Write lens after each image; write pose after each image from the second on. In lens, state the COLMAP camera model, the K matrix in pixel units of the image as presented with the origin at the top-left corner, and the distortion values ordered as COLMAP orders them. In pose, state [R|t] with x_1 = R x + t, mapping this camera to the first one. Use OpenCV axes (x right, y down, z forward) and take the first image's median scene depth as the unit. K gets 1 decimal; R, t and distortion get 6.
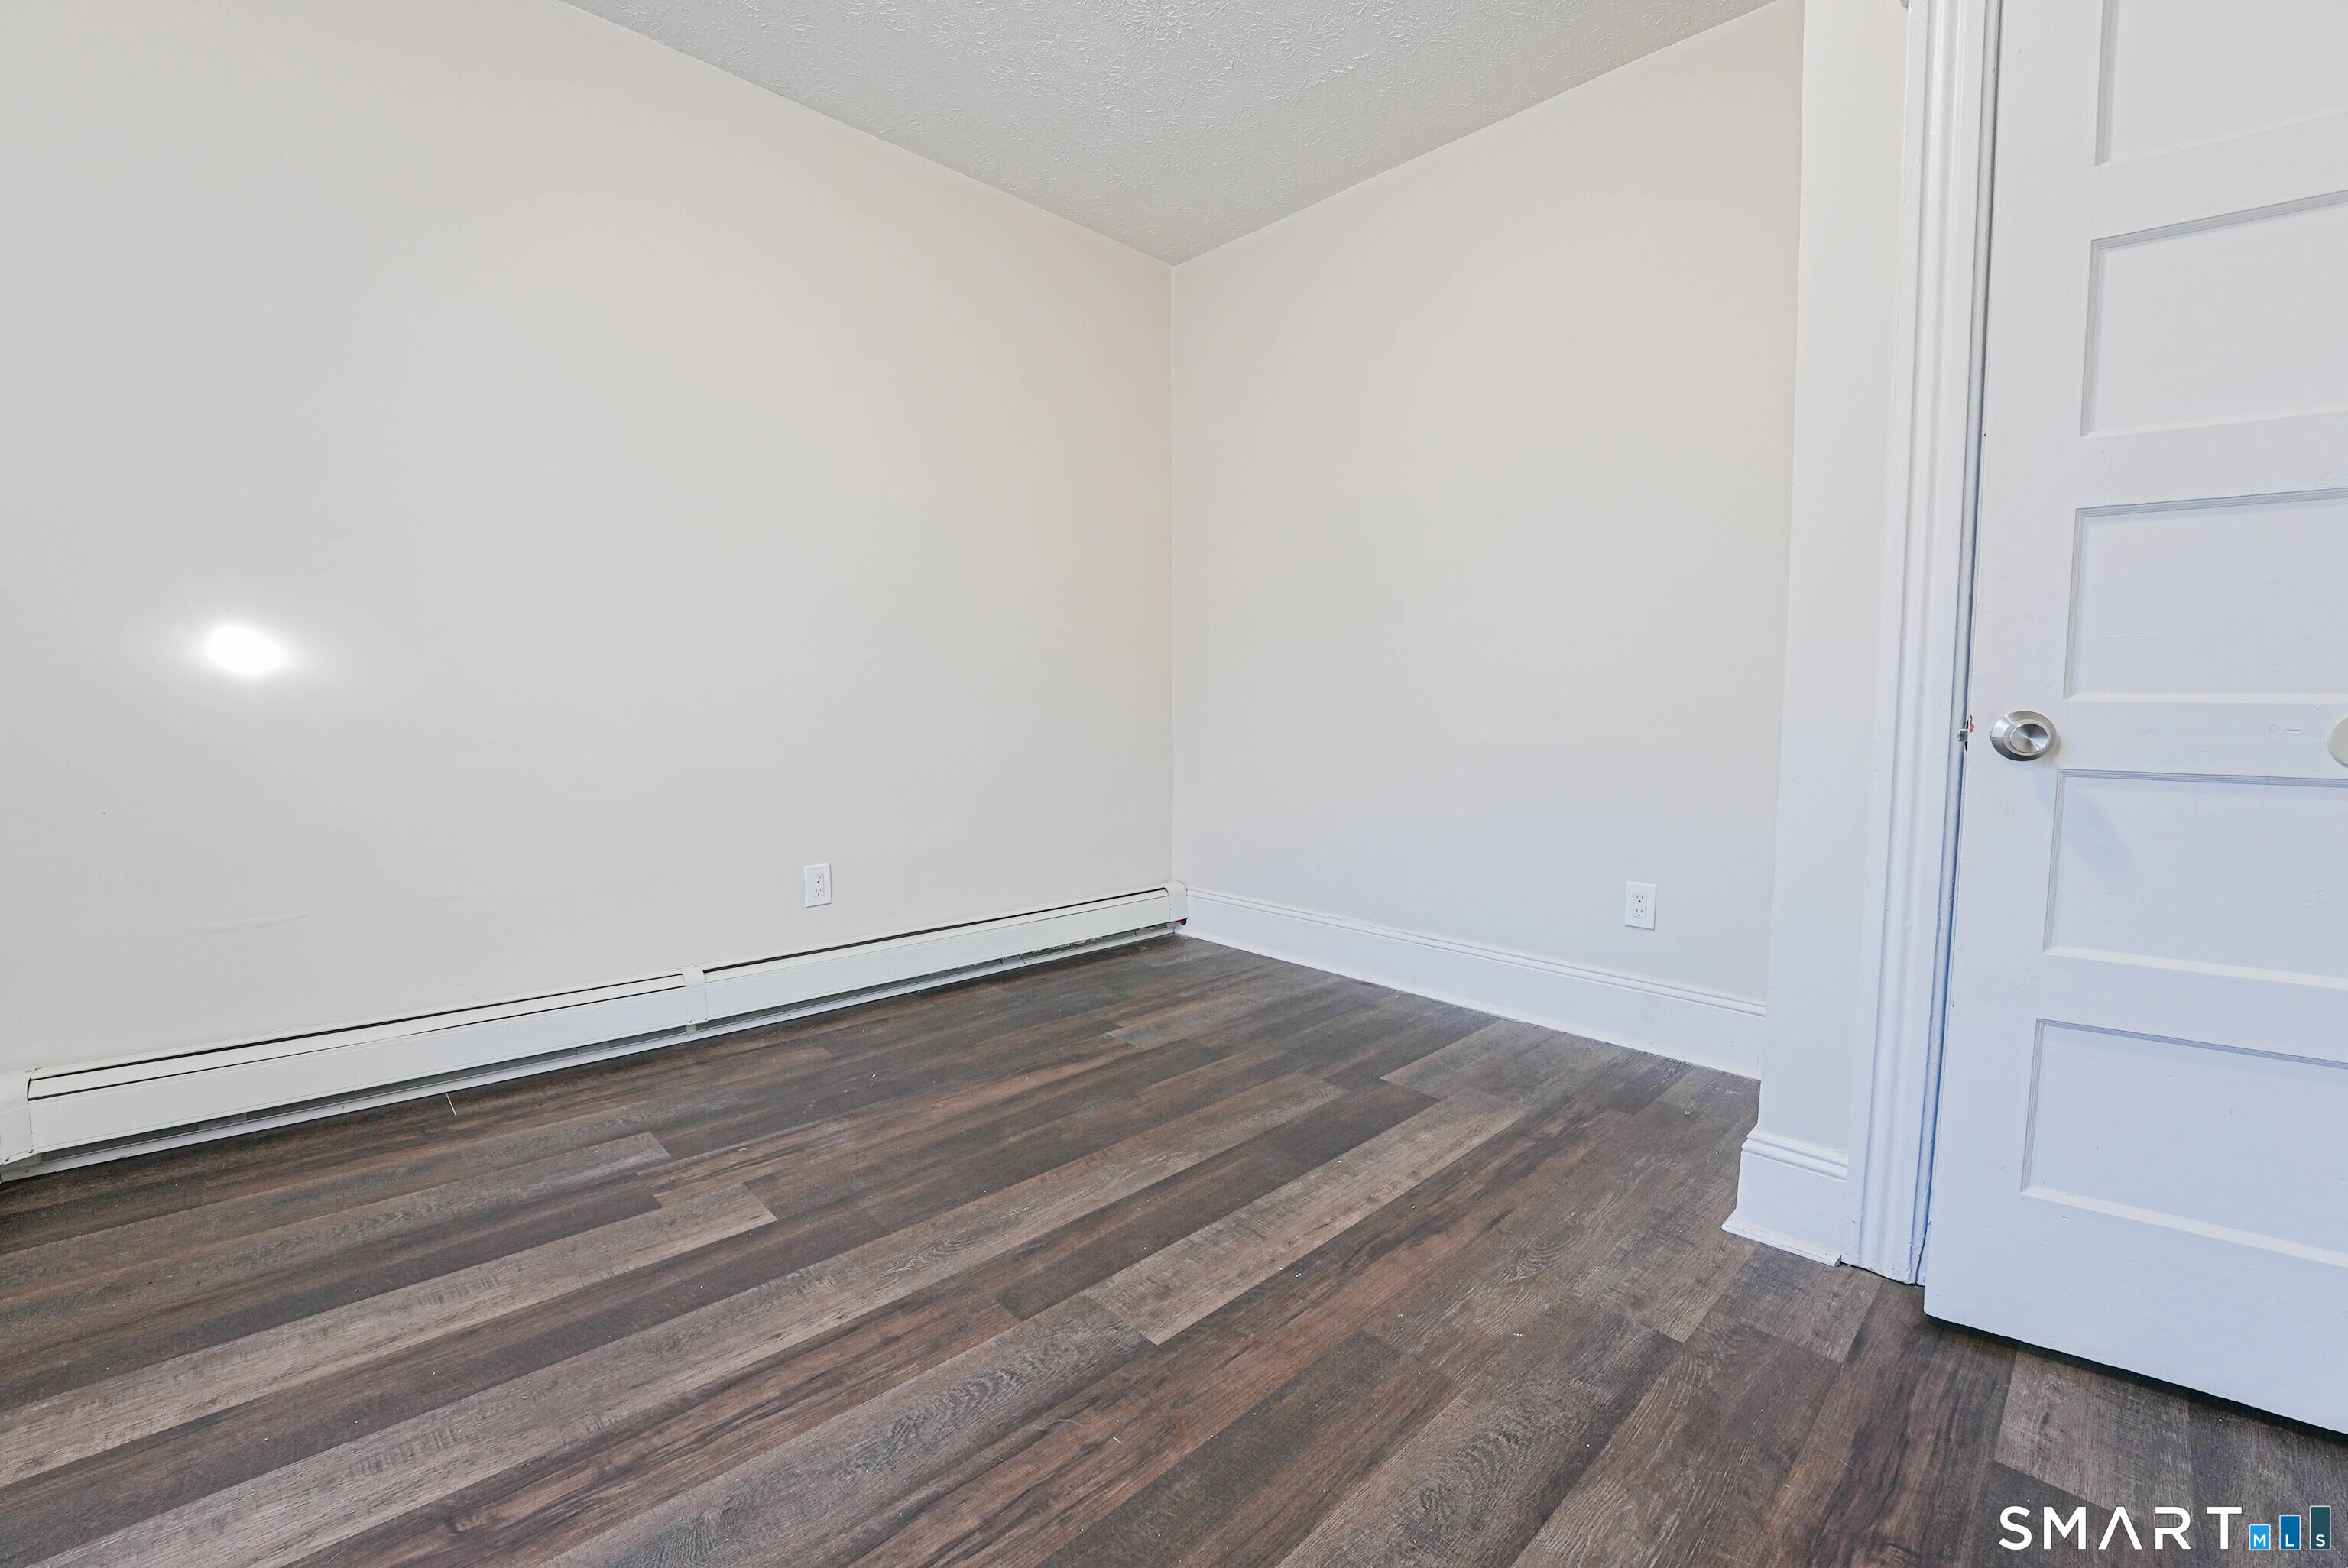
lens RADIAL K [[955.7, 0, 1180.6], [0, 955.7, 776.5], [0, 0, 1]] dist [-0.030038, 0.003374]
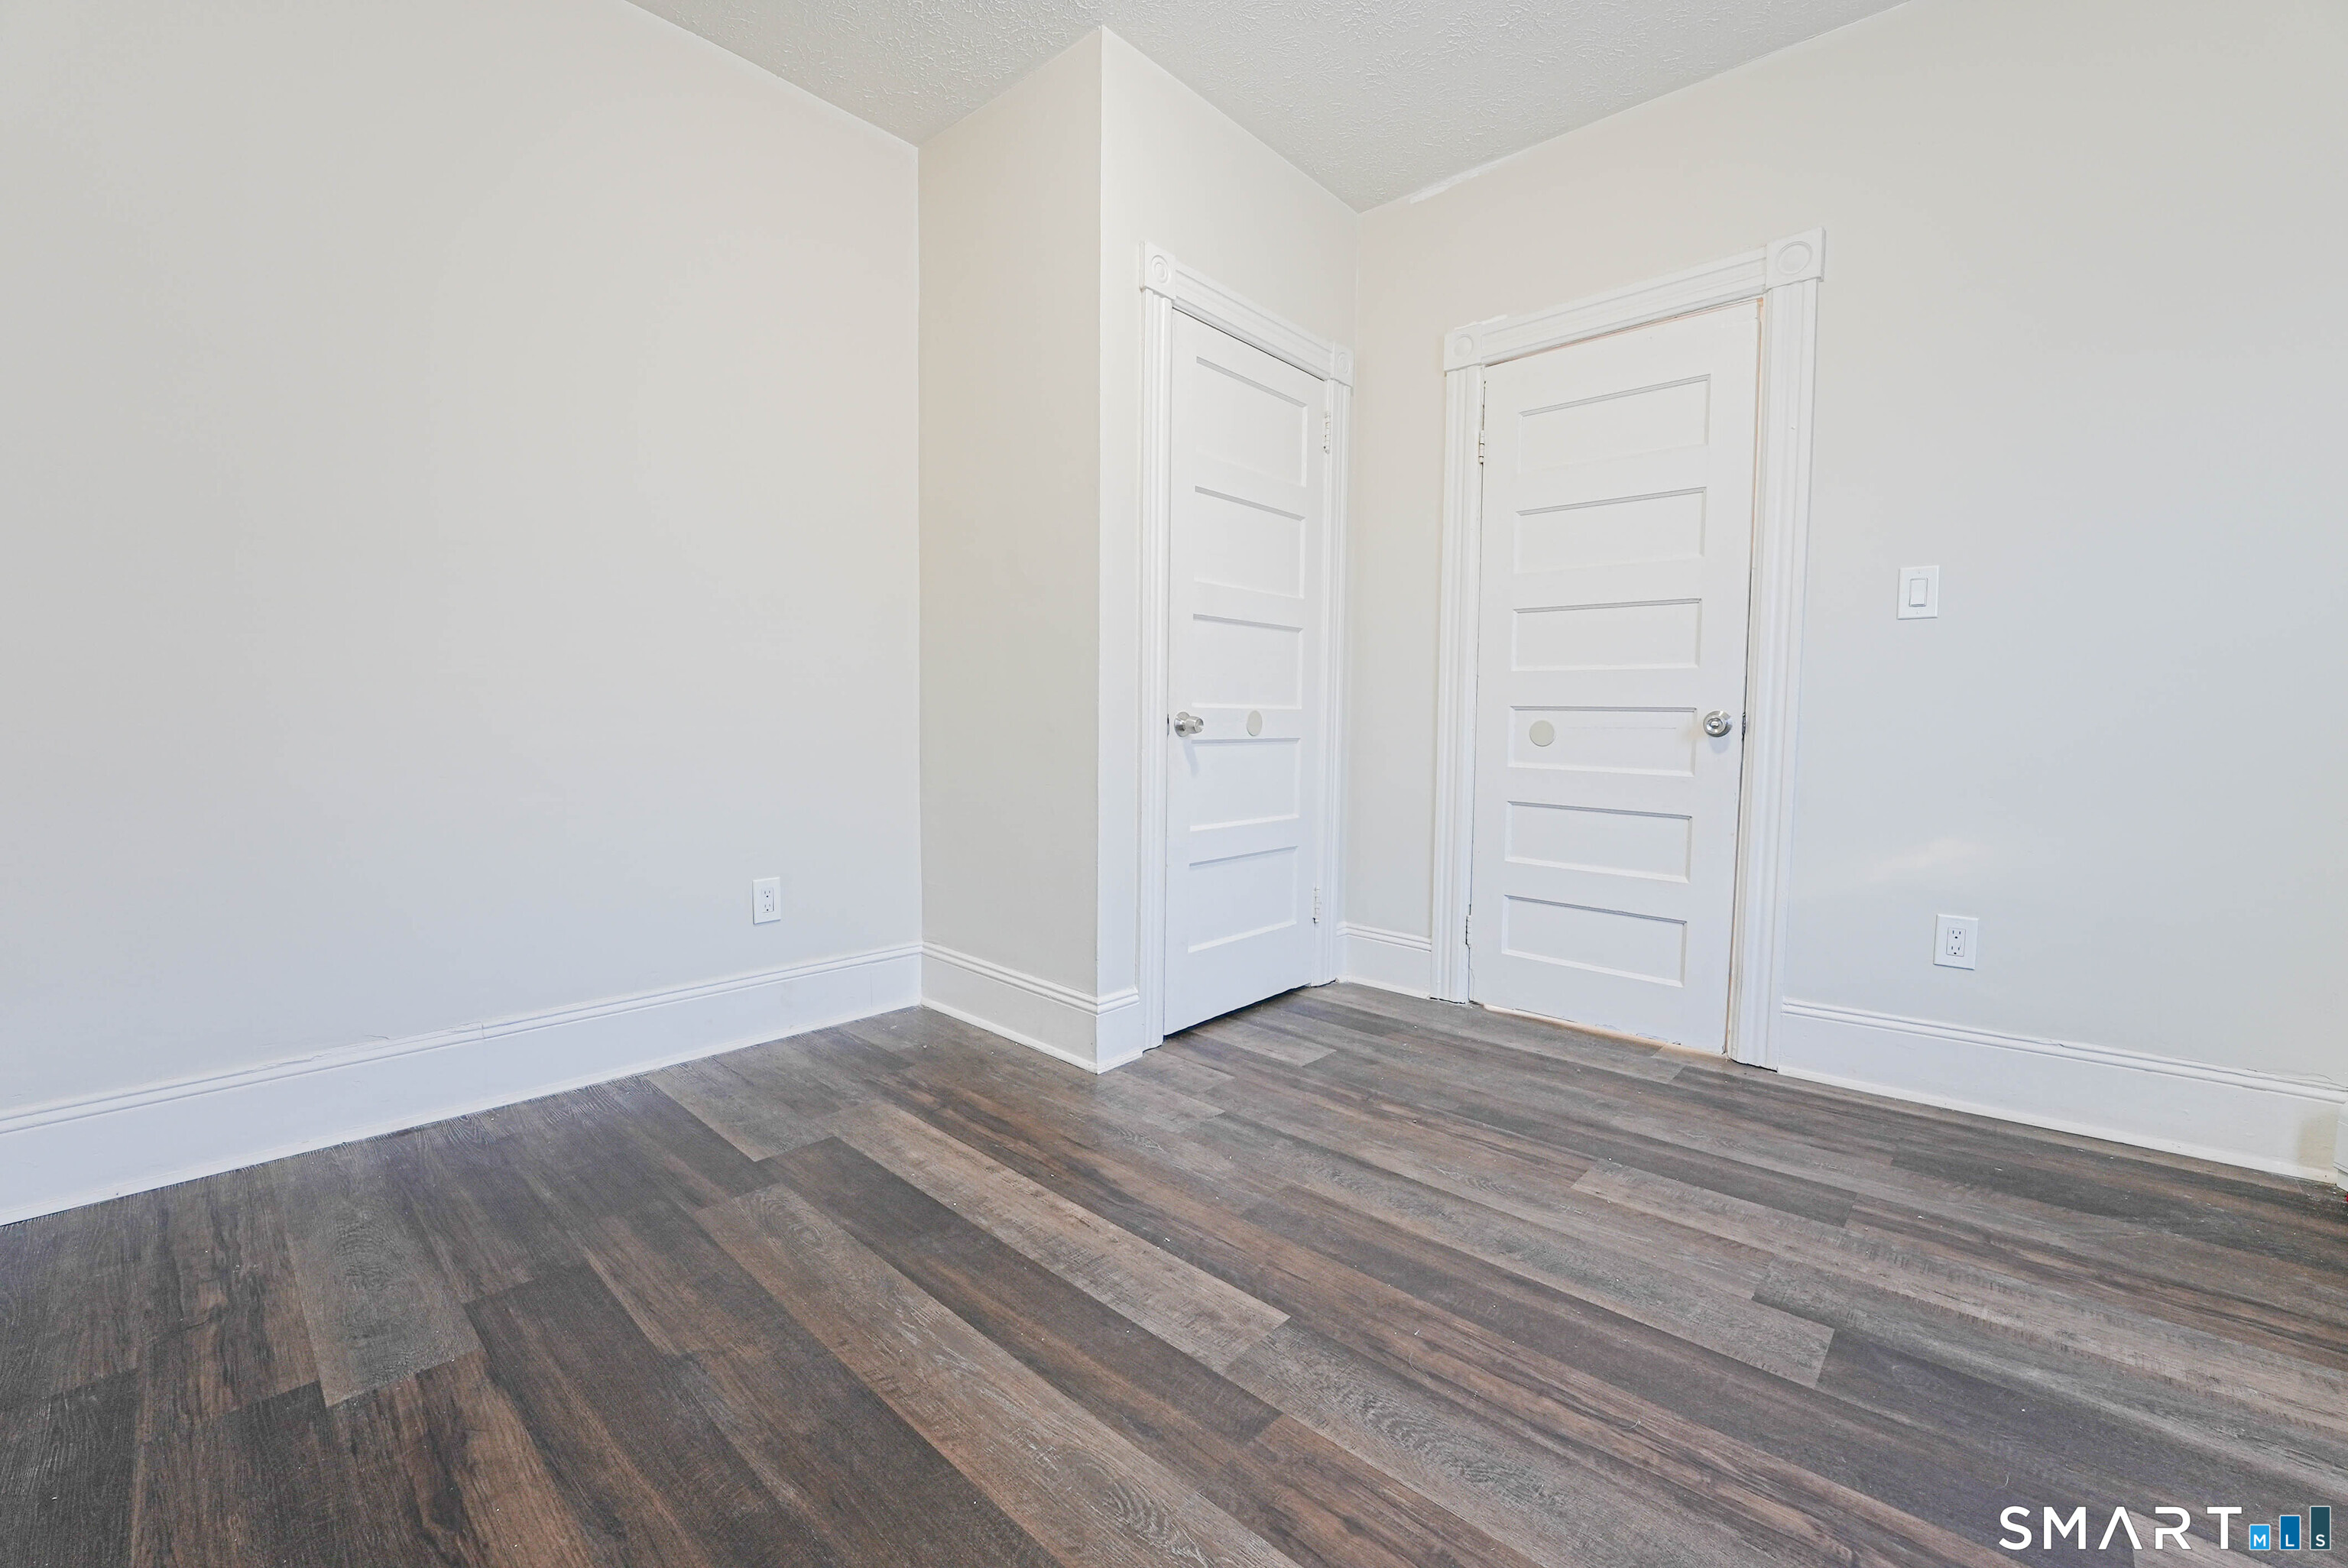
lens RADIAL K [[955.7, 0, 1159.1], [0, 955.7, 742.7], [0, 0, 1]] dist [-0.030038, 0.003374]
pose [[-0.043313, -0.041843, 0.998185, -0.814273], [0.066330, 0.996798, 0.044663, -0.076102], [-0.996857, 0.068144, -0.040399, 0.888756]]
